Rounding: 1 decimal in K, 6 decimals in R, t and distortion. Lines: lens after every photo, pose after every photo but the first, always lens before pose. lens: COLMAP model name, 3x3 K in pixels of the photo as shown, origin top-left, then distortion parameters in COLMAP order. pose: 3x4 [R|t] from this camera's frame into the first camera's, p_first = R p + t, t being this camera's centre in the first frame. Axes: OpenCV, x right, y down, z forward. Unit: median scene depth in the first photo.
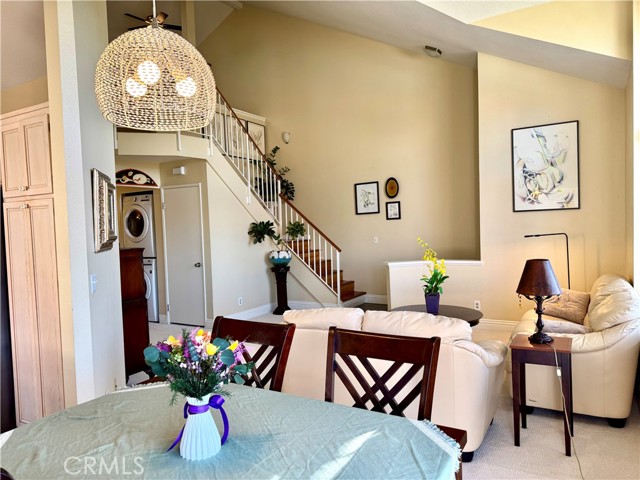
lens RADIAL K [[447.4, 0, 329.1], [0, 447.4, 243.5], [0, 0, 1]] dist [0.093414, -0.126456]
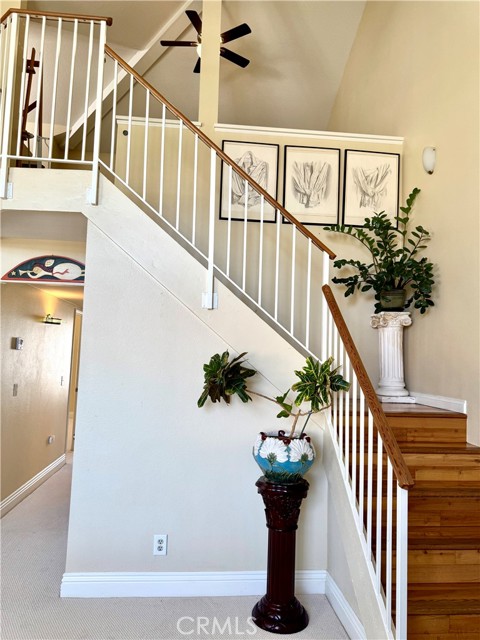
lens RADIAL K [[447.4, 0, 225.5], [0, 447.4, 317.4], [0, 0, 1]] dist [0.093414, -0.126456]
pose [[0.568807, -0.017149, -0.822292, 0.175358], [-0.089122, 0.992611, -0.082350, -0.046318], [0.817628, 0.120126, 0.563076, 0.762272]]
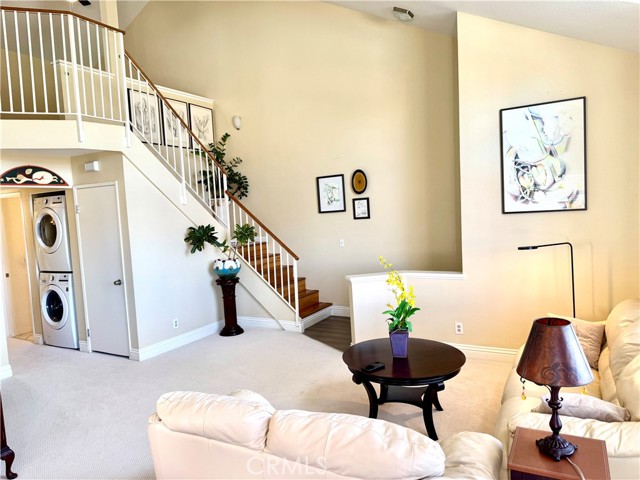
lens RADIAL K [[447.4, 0, 323.4], [0, 447.4, 244.9], [0, 0, 1]] dist [0.093414, -0.126456]
pose [[0.999624, -0.018779, 0.019991, 0.057243], [0.018077, 0.999234, 0.034697, -0.037734], [-0.020628, -0.034322, 0.999198, 0.160950]]
